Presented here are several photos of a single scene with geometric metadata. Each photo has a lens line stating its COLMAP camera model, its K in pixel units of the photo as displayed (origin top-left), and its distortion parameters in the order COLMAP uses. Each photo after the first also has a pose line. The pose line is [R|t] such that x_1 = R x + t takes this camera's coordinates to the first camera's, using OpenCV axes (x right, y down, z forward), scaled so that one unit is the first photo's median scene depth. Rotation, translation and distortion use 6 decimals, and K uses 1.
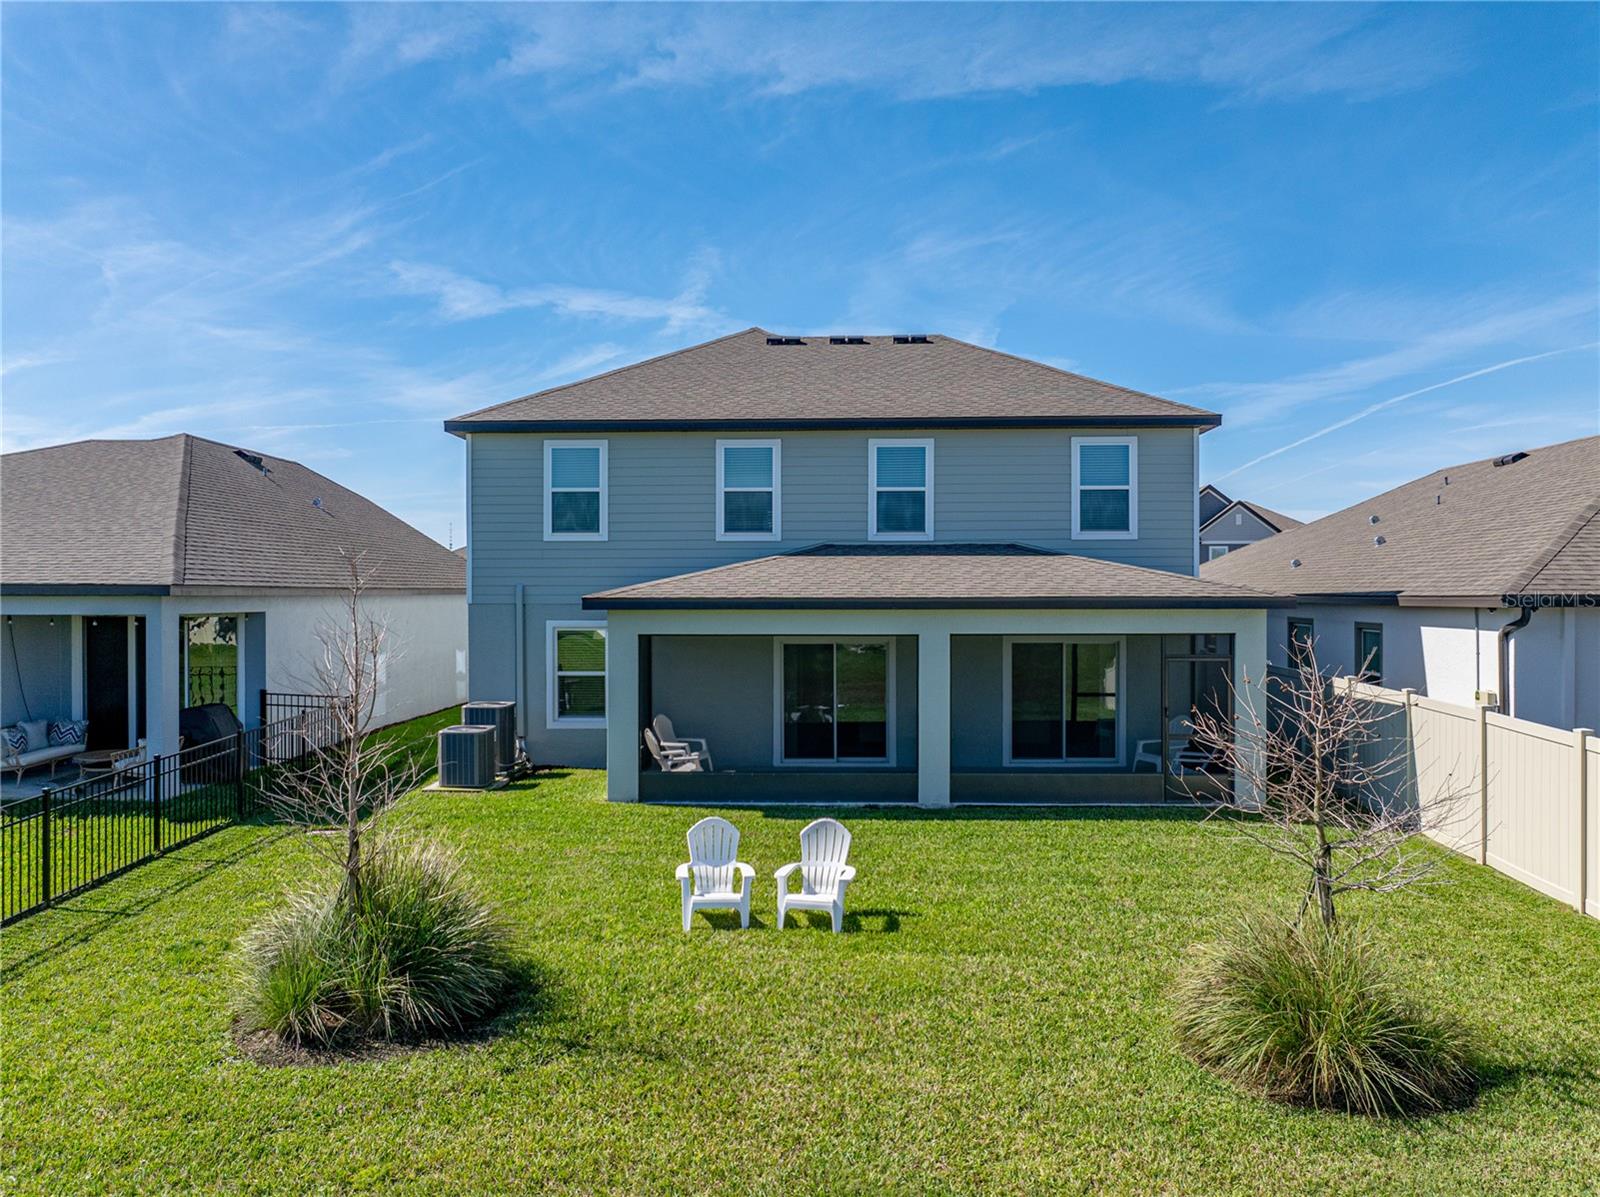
lens RADIAL K [[1133.6, 0, 800.0], [0, 1133.6, 598.5], [0, 0, 1]] dist [0.063192, 0.001023]
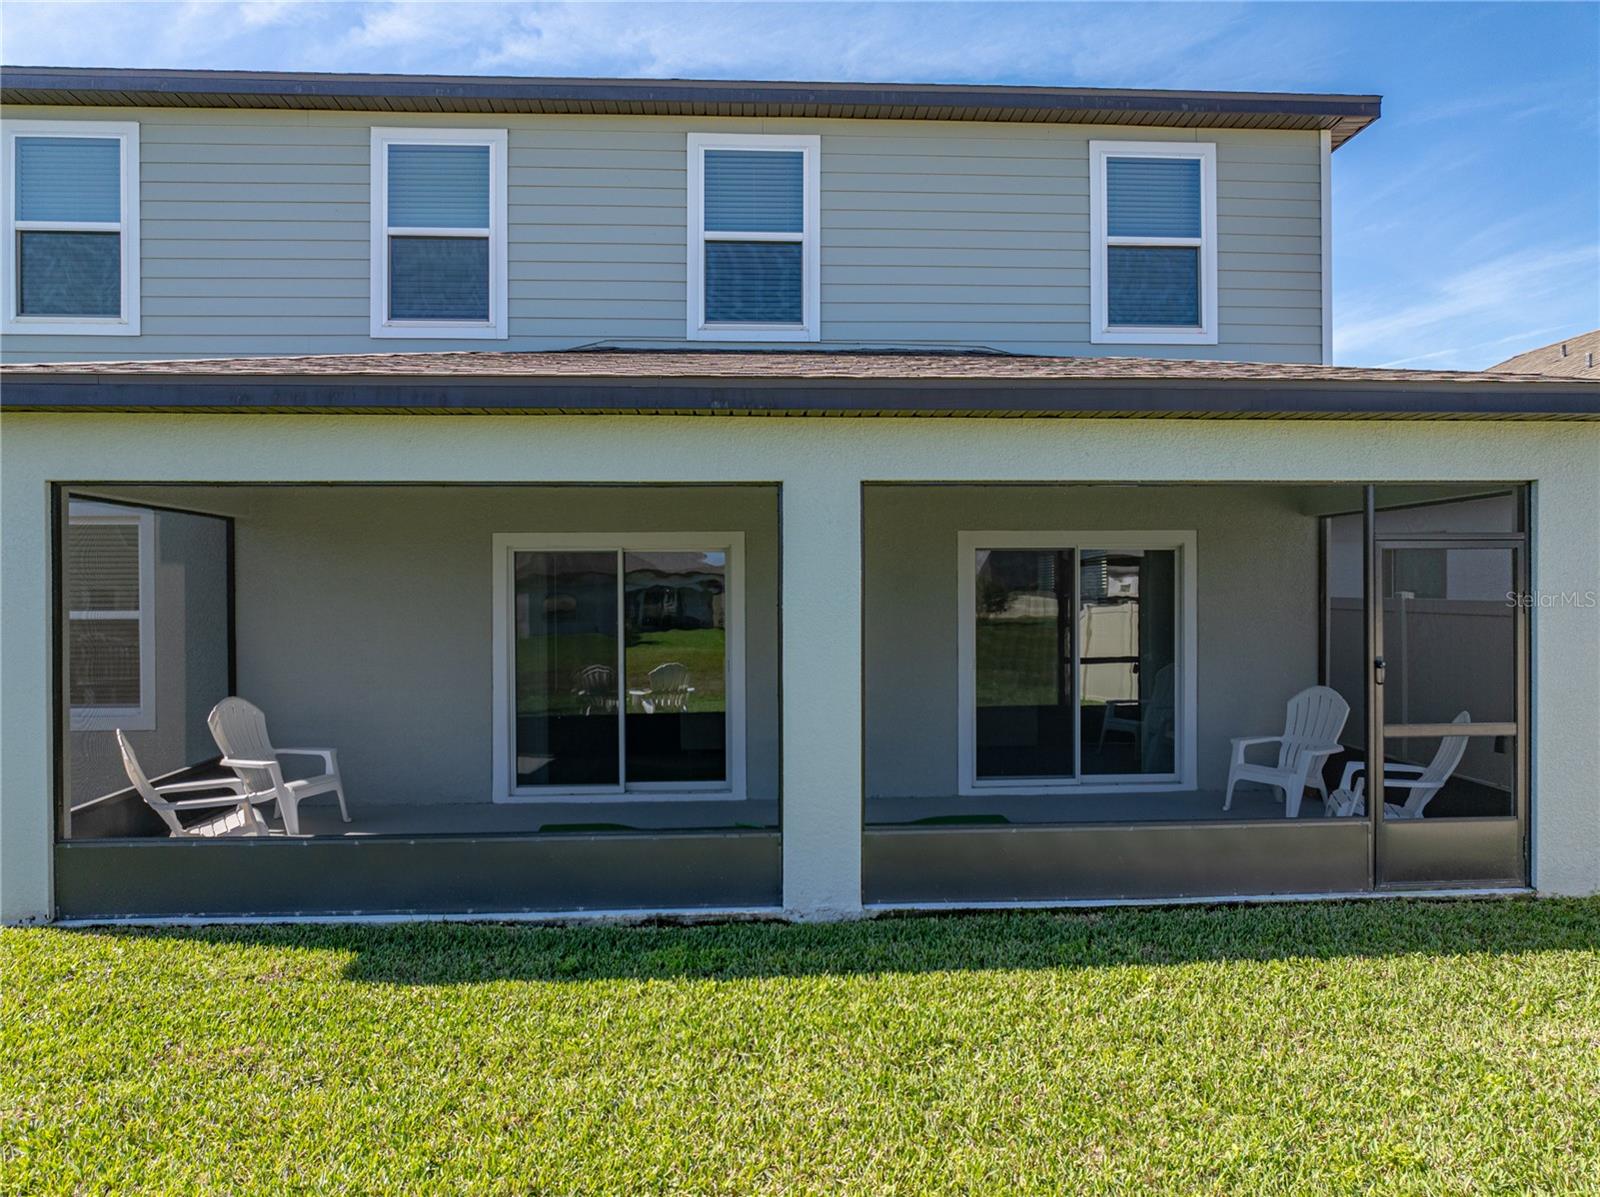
lens RADIAL K [[1110.3, 0, 800.0], [0, 1110.3, 598.5], [0, 0, 1]] dist [0.025351, -0.000382]
pose [[0.993955, 0.004488, 0.109694, 0.055178], [-0.003668, 0.999964, -0.007681, 0.062065], [-0.109725, 0.007232, 0.993936, 0.504349]]
